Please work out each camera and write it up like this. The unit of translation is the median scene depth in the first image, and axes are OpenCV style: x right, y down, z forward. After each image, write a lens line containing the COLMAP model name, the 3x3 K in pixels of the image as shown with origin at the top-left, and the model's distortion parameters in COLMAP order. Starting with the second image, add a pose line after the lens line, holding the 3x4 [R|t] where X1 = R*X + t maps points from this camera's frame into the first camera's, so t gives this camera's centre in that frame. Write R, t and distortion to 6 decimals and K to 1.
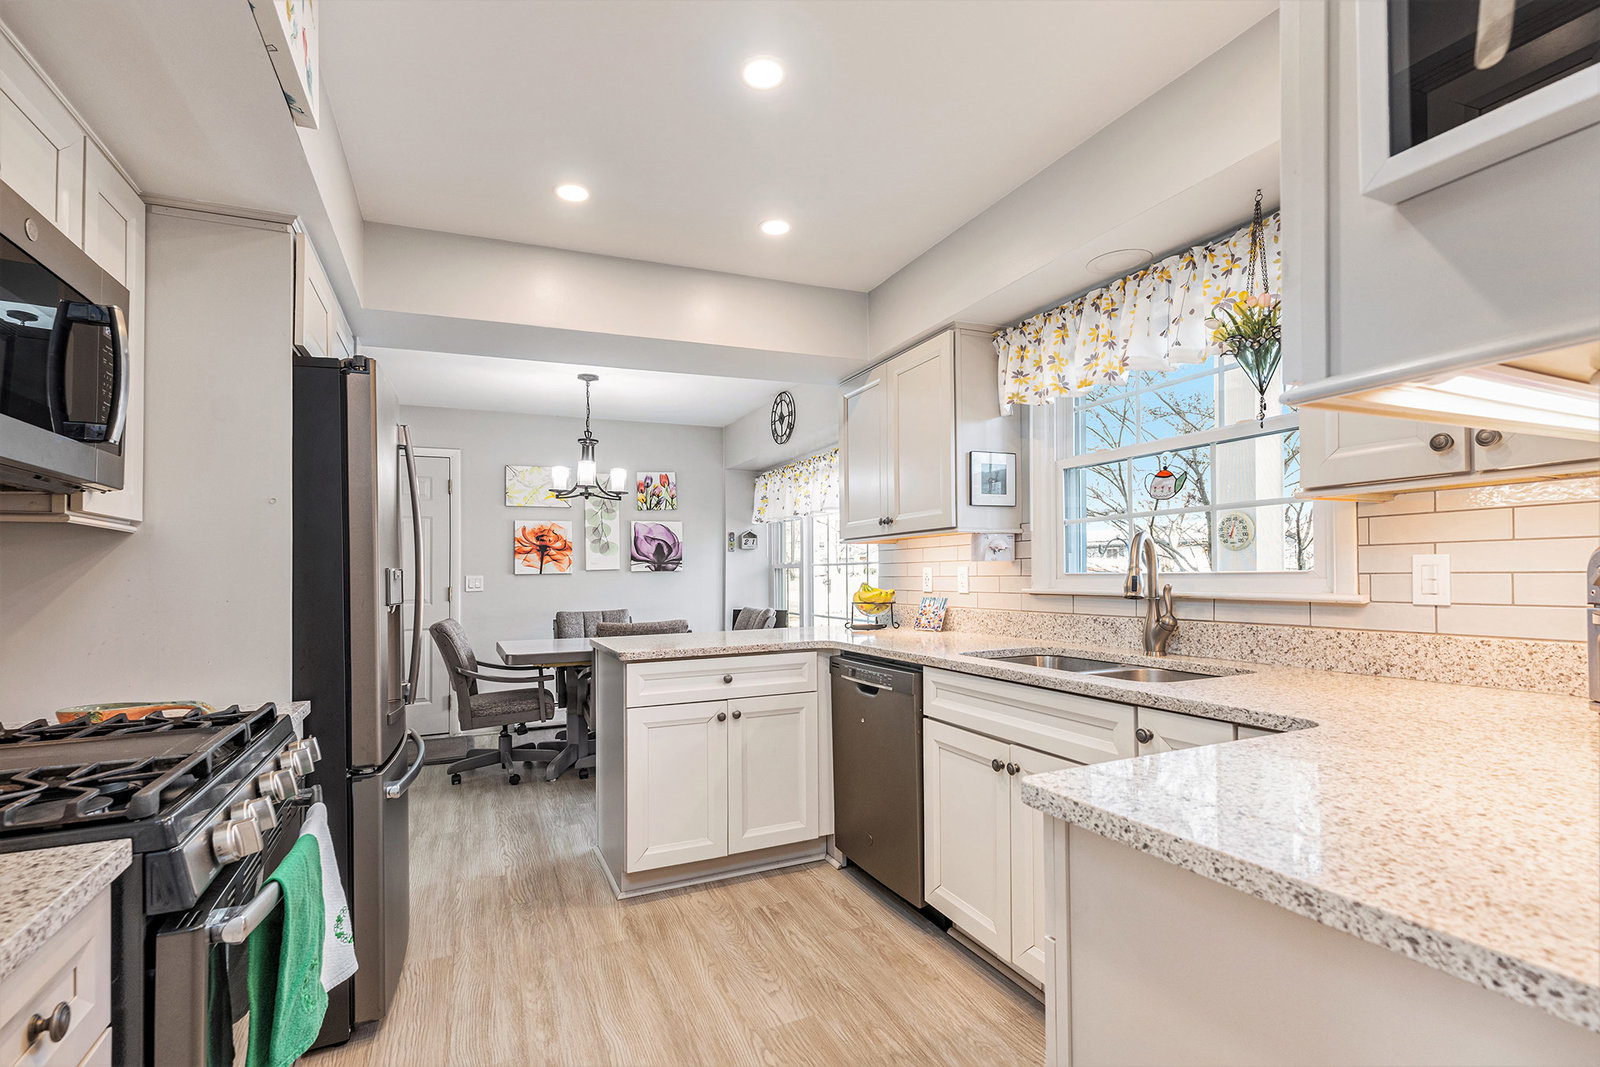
lens RADIAL K [[735.6, 0, 809.1], [0, 735.6, 559.4], [0, 0, 1]] dist [-0.001191, -0.001532]
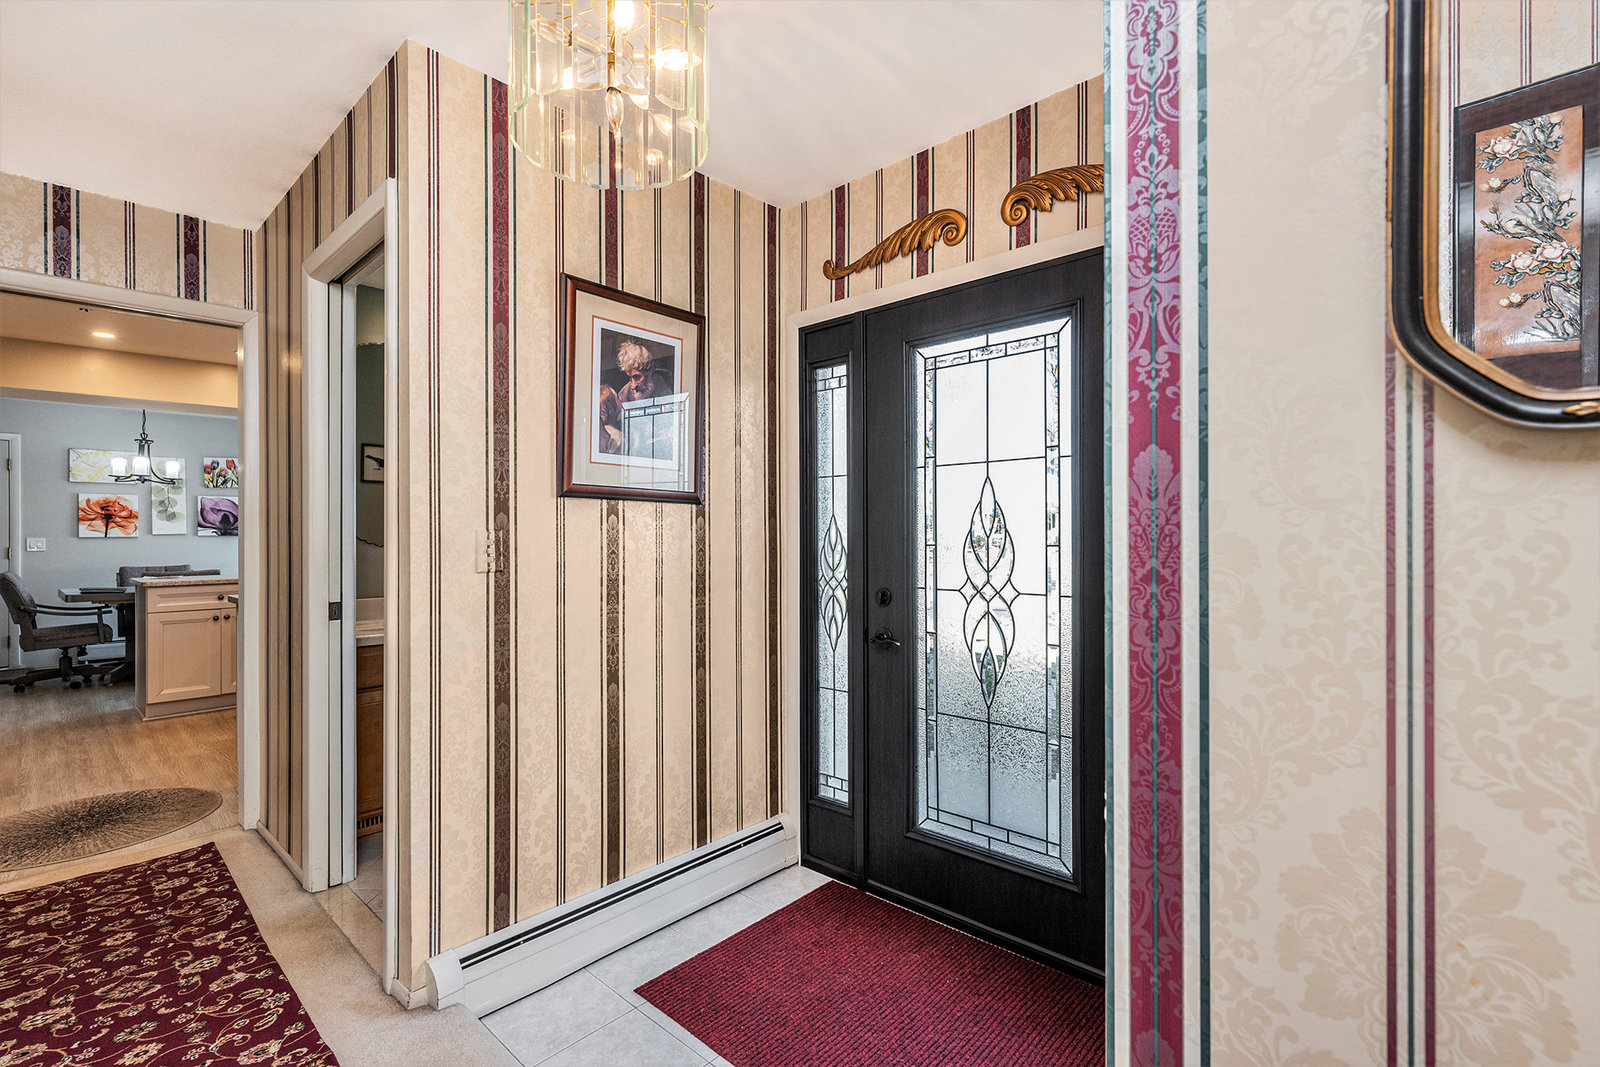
lens RADIAL K [[735.6, 0, 802.5], [0, 735.6, 536.4], [0, 0, 1]] dist [-0.001191, -0.001532]
pose [[0.928338, 0.007974, 0.371652, 0.270066], [-0.014227, 0.999800, 0.014086, -0.015858], [-0.371465, -0.018364, 0.928265, -0.594671]]
